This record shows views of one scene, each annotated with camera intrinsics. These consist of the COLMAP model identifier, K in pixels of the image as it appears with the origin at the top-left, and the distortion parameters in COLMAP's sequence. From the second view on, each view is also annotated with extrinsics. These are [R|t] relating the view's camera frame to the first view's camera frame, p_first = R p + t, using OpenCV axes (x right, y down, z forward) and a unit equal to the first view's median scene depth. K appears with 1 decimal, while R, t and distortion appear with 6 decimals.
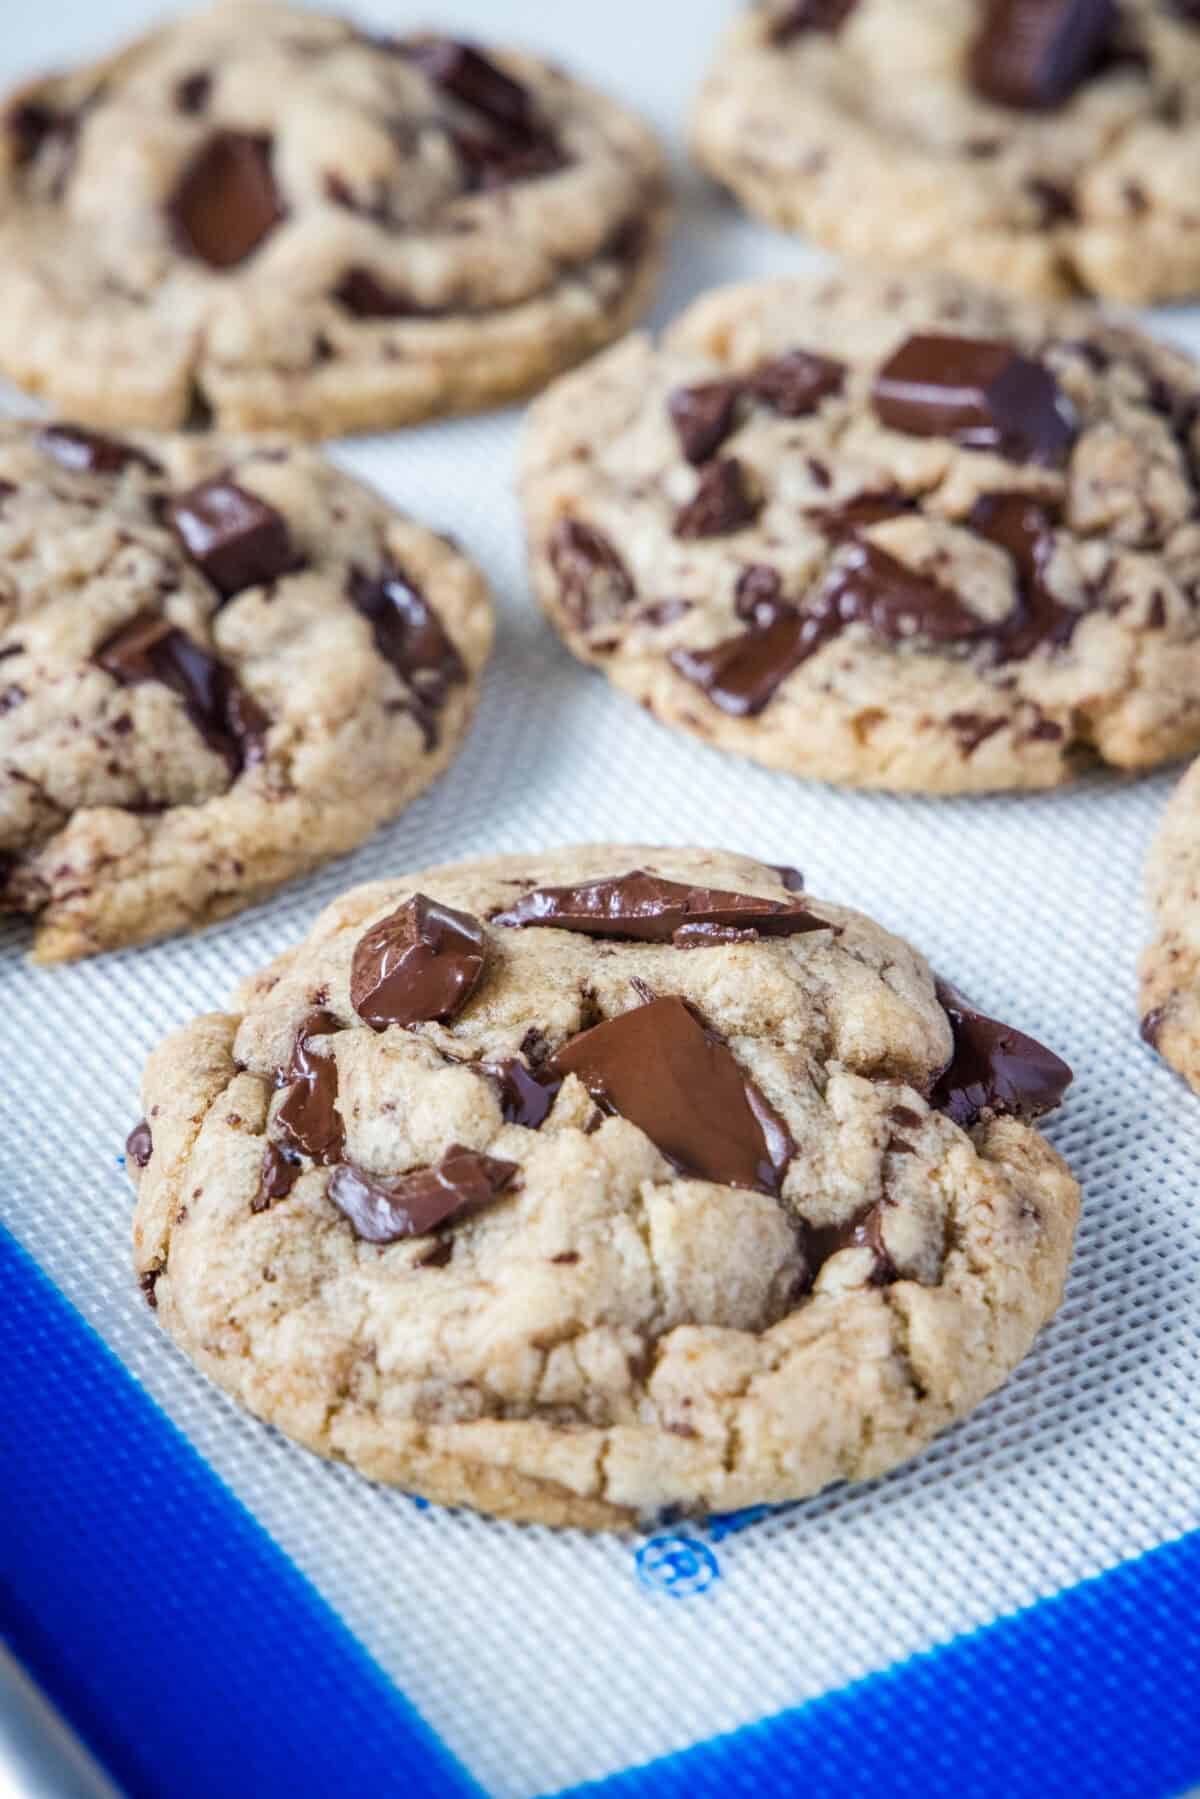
lens RADIAL K [[5392.8, 0, 600.0], [0, 5392.8, 899.5], [0, 0, 1]] dist [0.675831, 0.015492]
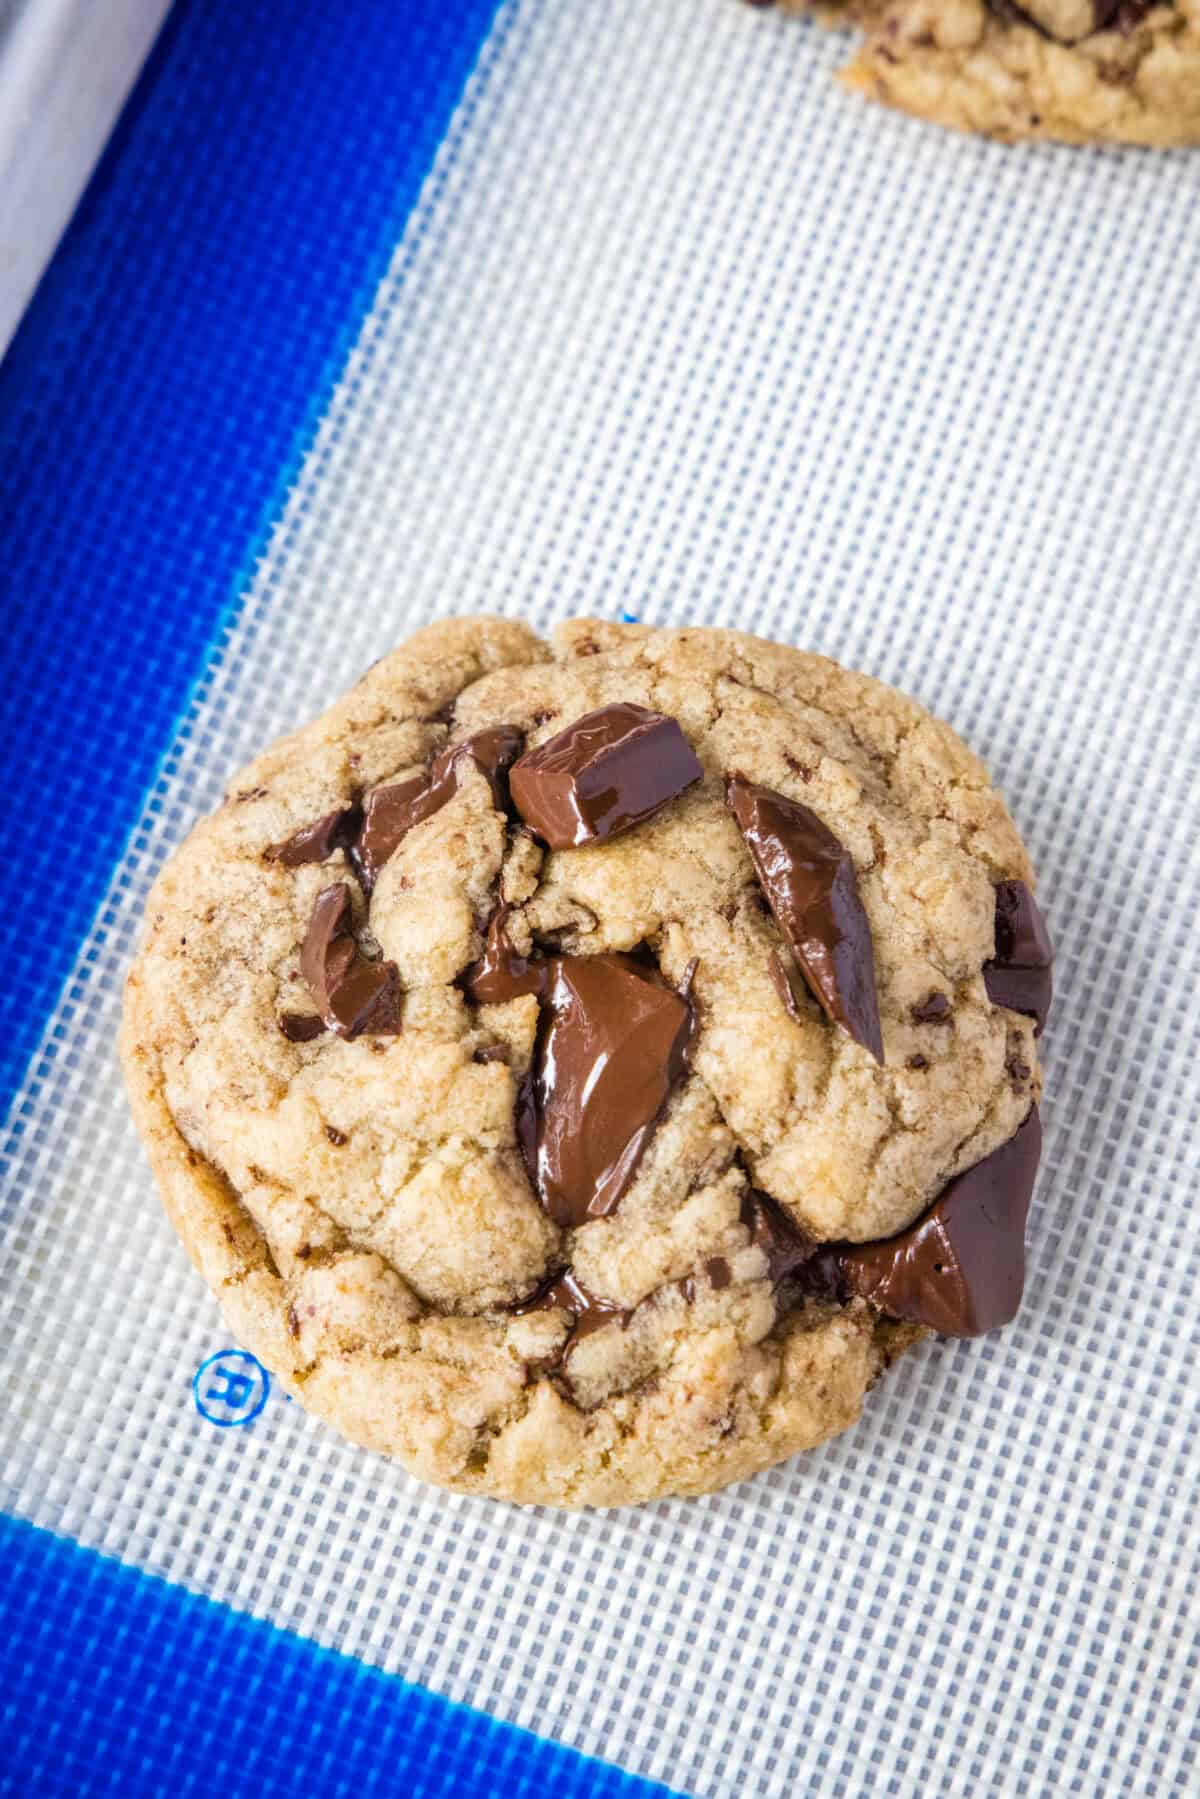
lens RADIAL K [[5392.8, 0, 600.0], [0, 5392.8, 899.5], [0, 0, 1]] dist [0.675831, 0.015492]
pose [[0.592708, 0.762646, -0.258974, 0.250760], [-0.518787, 0.607456, 0.601546, -0.595503], [0.616082, -0.222189, 0.755695, 0.238213]]
